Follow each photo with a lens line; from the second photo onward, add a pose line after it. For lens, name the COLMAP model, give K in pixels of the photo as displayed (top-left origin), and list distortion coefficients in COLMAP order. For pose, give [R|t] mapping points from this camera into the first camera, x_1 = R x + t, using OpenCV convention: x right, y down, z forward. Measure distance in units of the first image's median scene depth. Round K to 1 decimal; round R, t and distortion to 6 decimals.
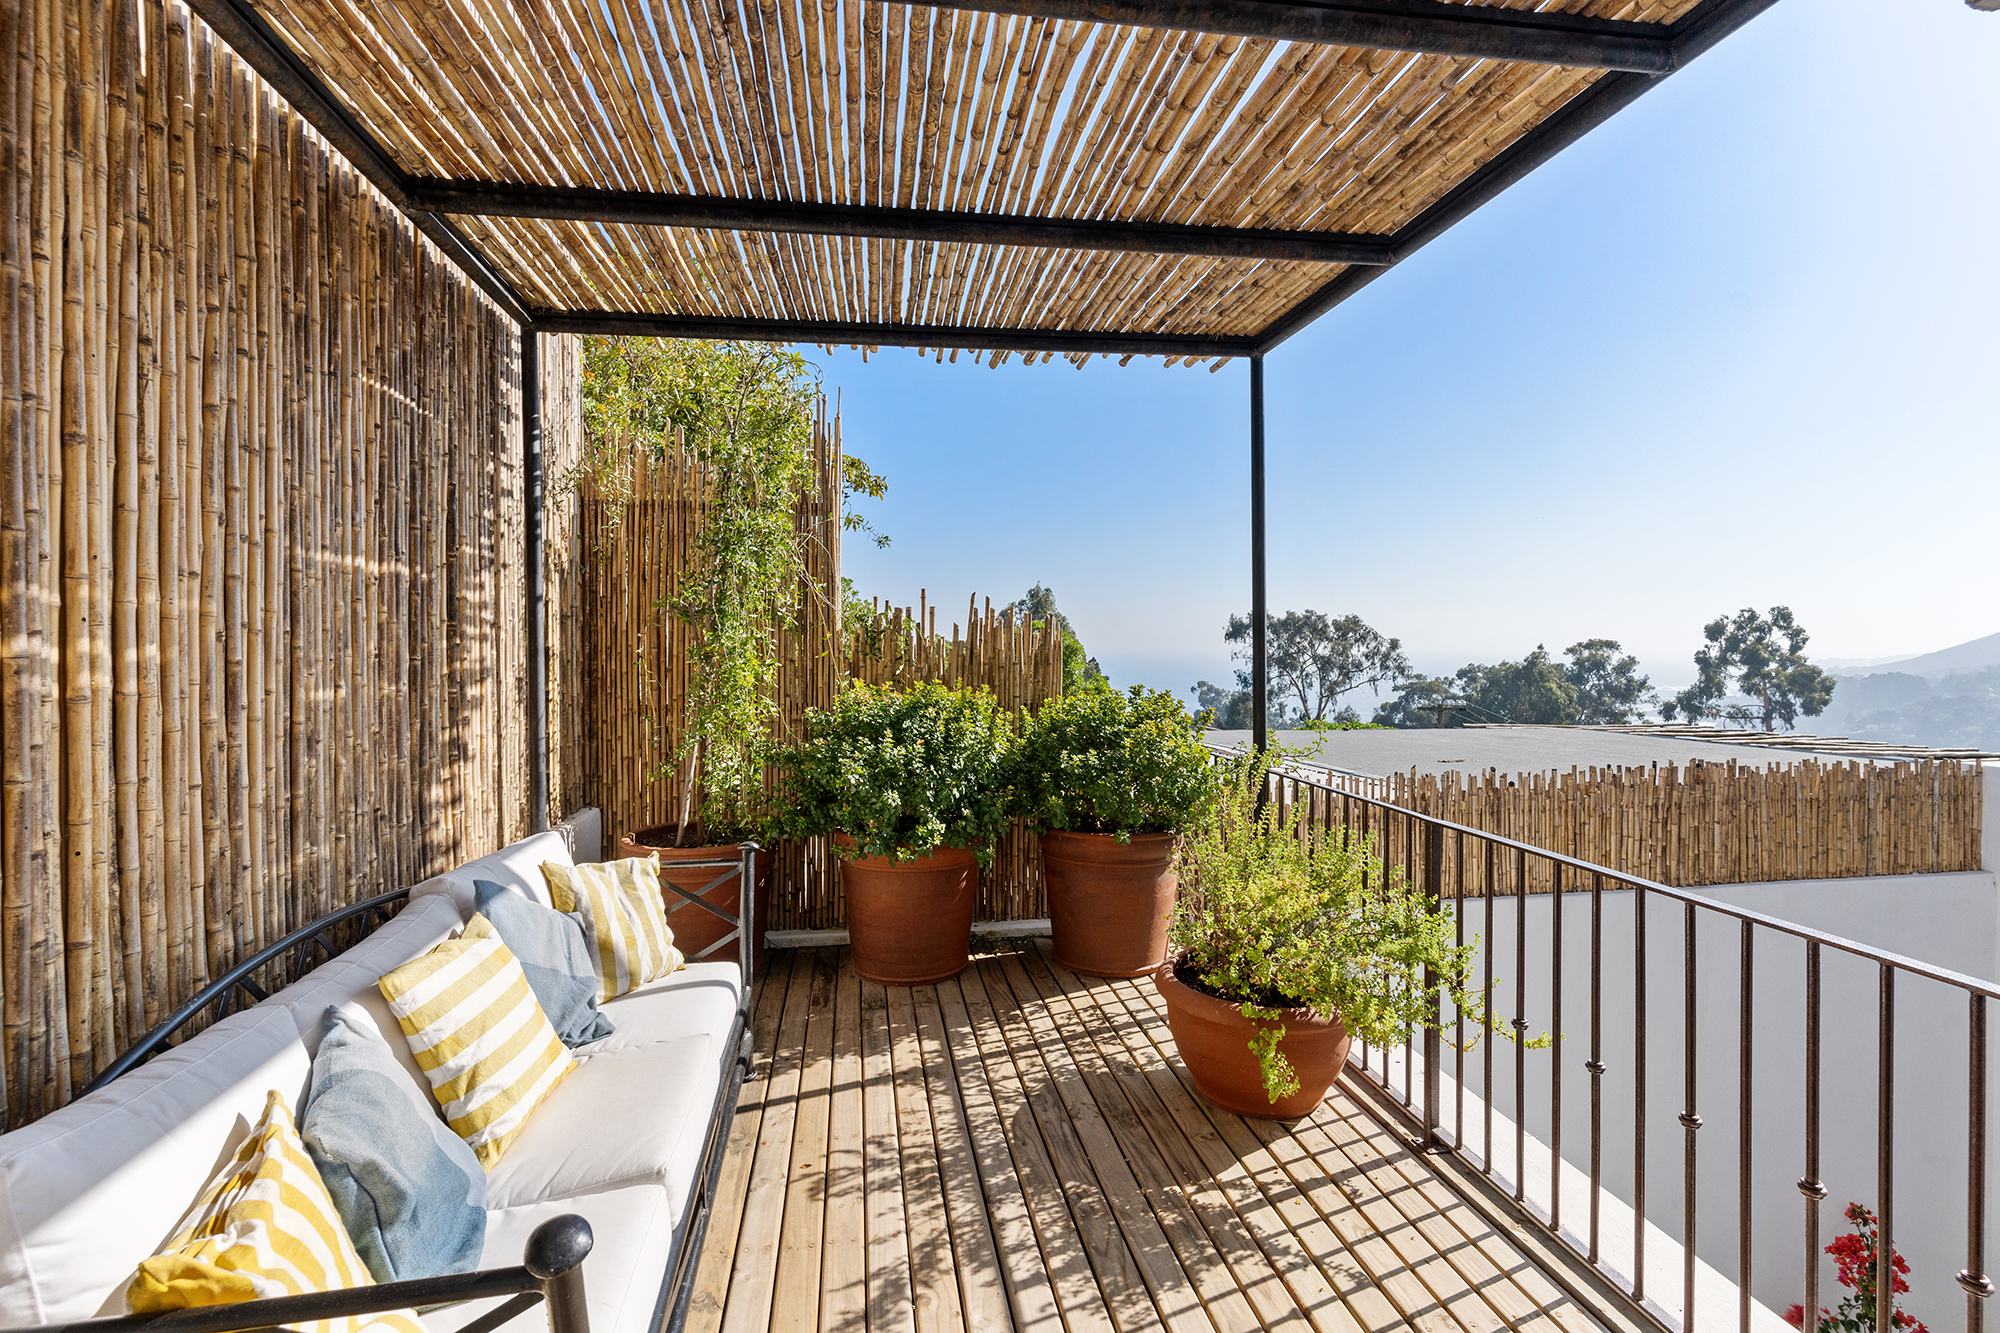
lens RADIAL K [[943.0, 0, 1005.3], [0, 943.0, 659.3], [0, 0, 1]] dist [0.001528, 0.001370]
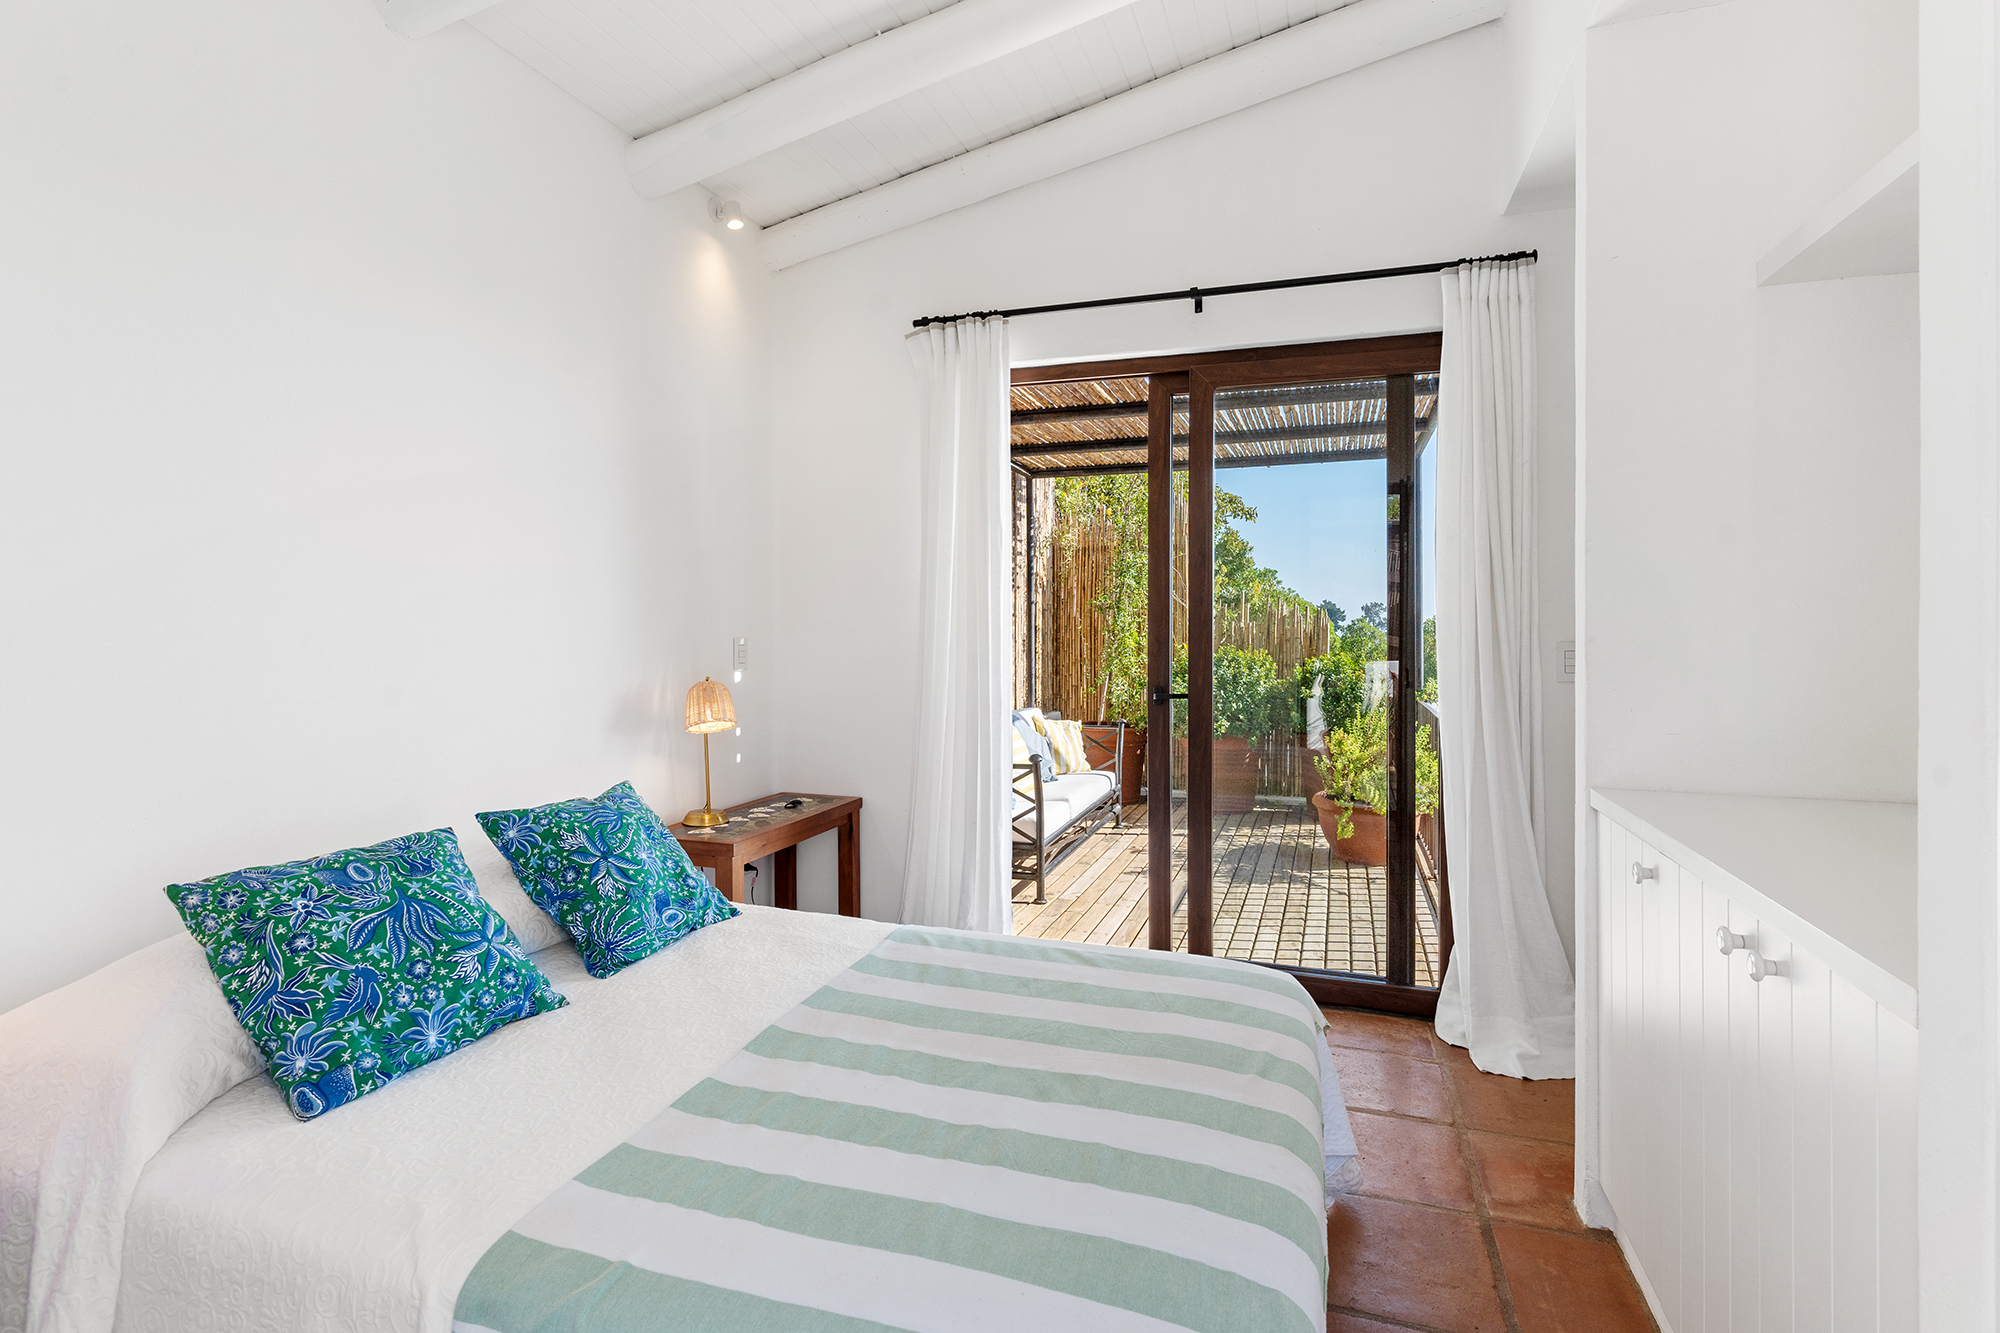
lens RADIAL K [[949.6, 0, 999.9], [0, 949.6, 640.3], [0, 0, 1]] dist [0.000598, 0.000351]
pose [[0.881940, 0.009706, -0.471261, 0.402206], [-0.008121, 0.999952, 0.005397, 0.007123], [0.471291, -0.000933, 0.881977, -0.825005]]
